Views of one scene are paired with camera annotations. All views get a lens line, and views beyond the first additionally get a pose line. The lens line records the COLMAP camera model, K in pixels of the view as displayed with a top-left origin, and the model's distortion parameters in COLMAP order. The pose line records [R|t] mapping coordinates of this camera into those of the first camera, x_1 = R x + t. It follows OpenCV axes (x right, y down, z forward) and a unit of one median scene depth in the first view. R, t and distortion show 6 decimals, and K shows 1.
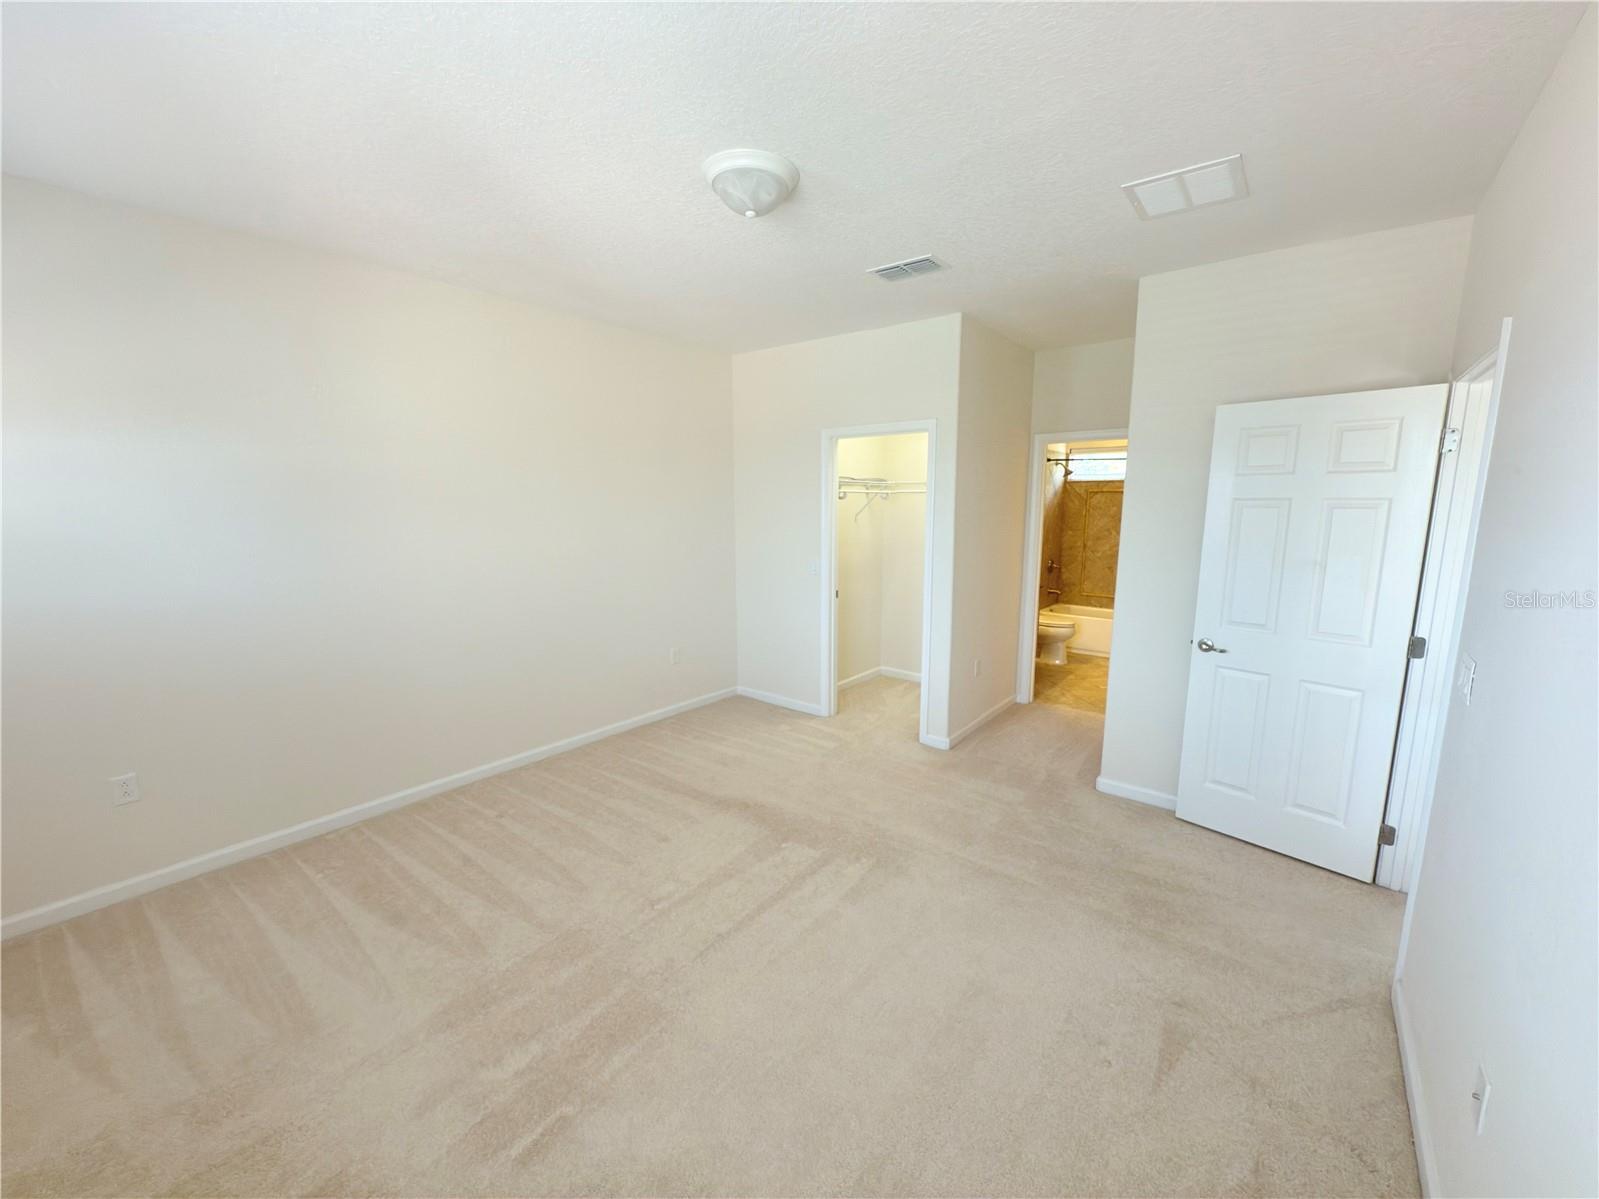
lens RADIAL K [[633.7, 0, 800.4], [0, 633.7, 600.7], [0, 0, 1]] dist [-0.003155, 0.000753]
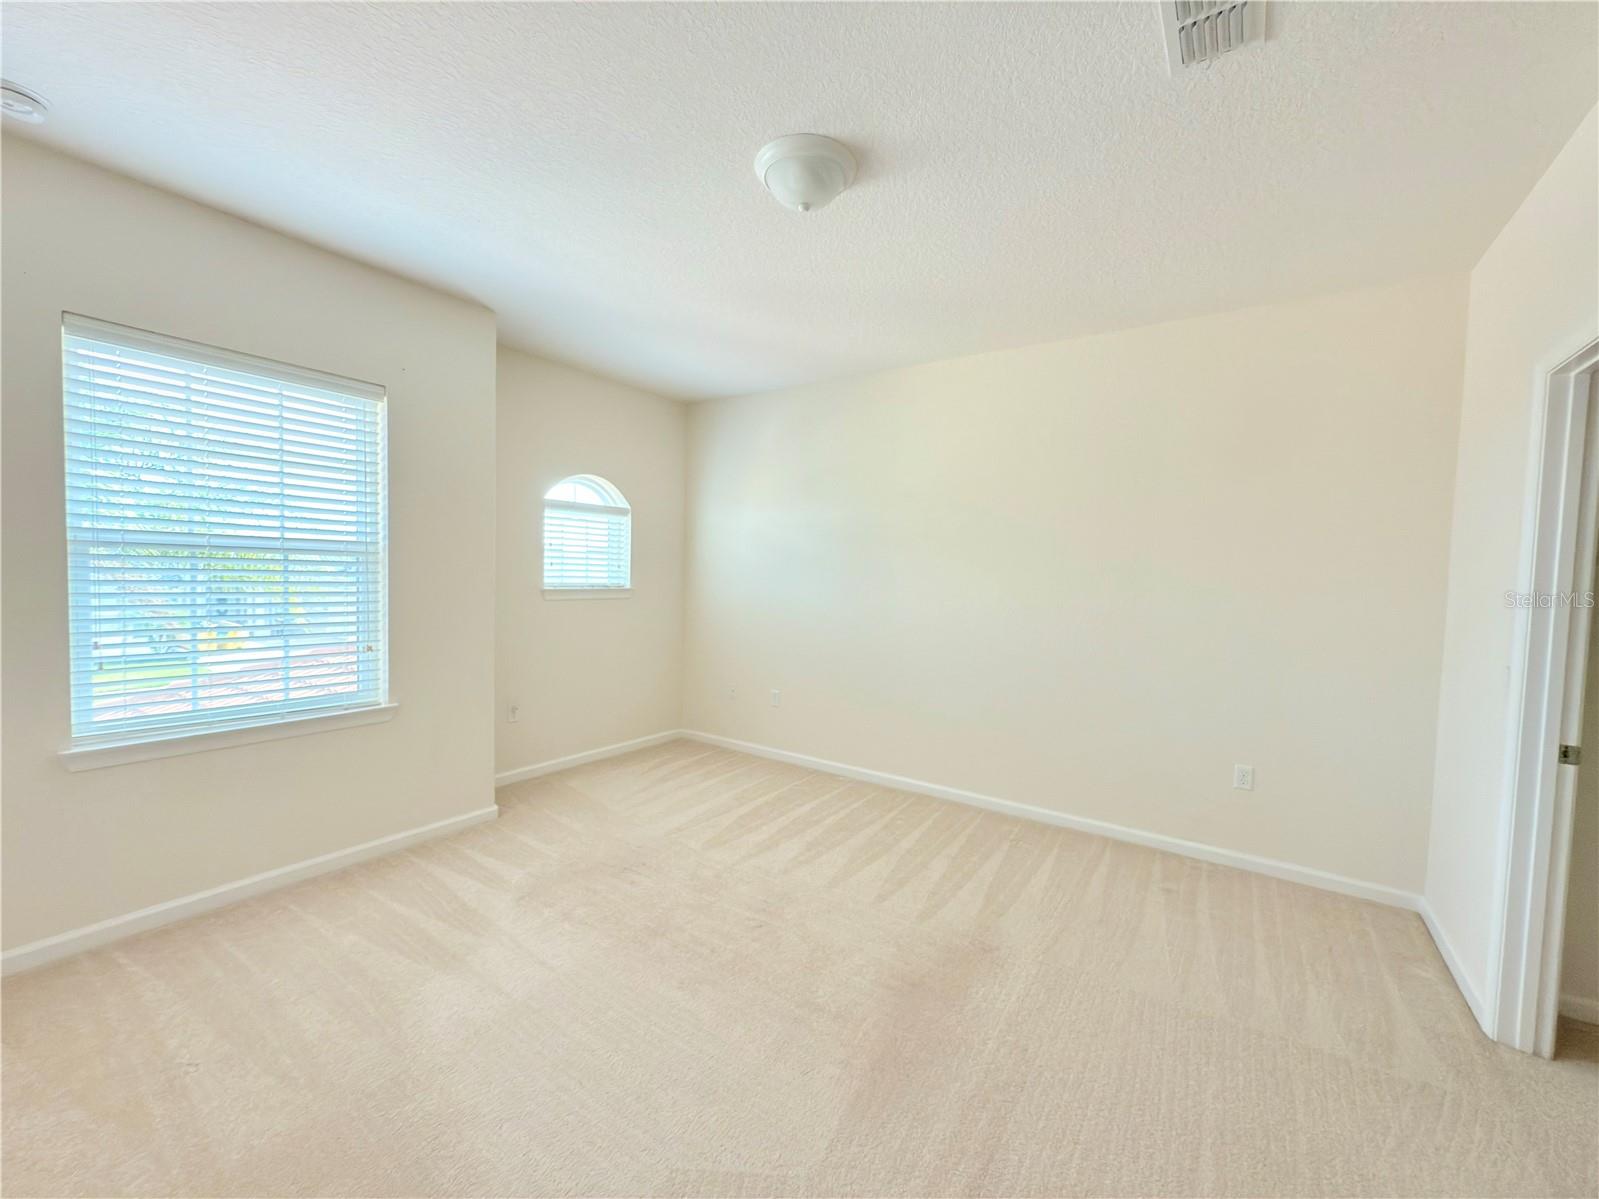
lens RADIAL K [[633.7, 0, 799.1], [0, 633.7, 604.9], [0, 0, 1]] dist [-0.003155, 0.000753]
pose [[0.045432, 0.043377, -0.998025, 0.467983], [-0.167431, 0.985255, 0.035200, -0.038826], [0.984836, 0.165501, 0.052025, 0.534660]]
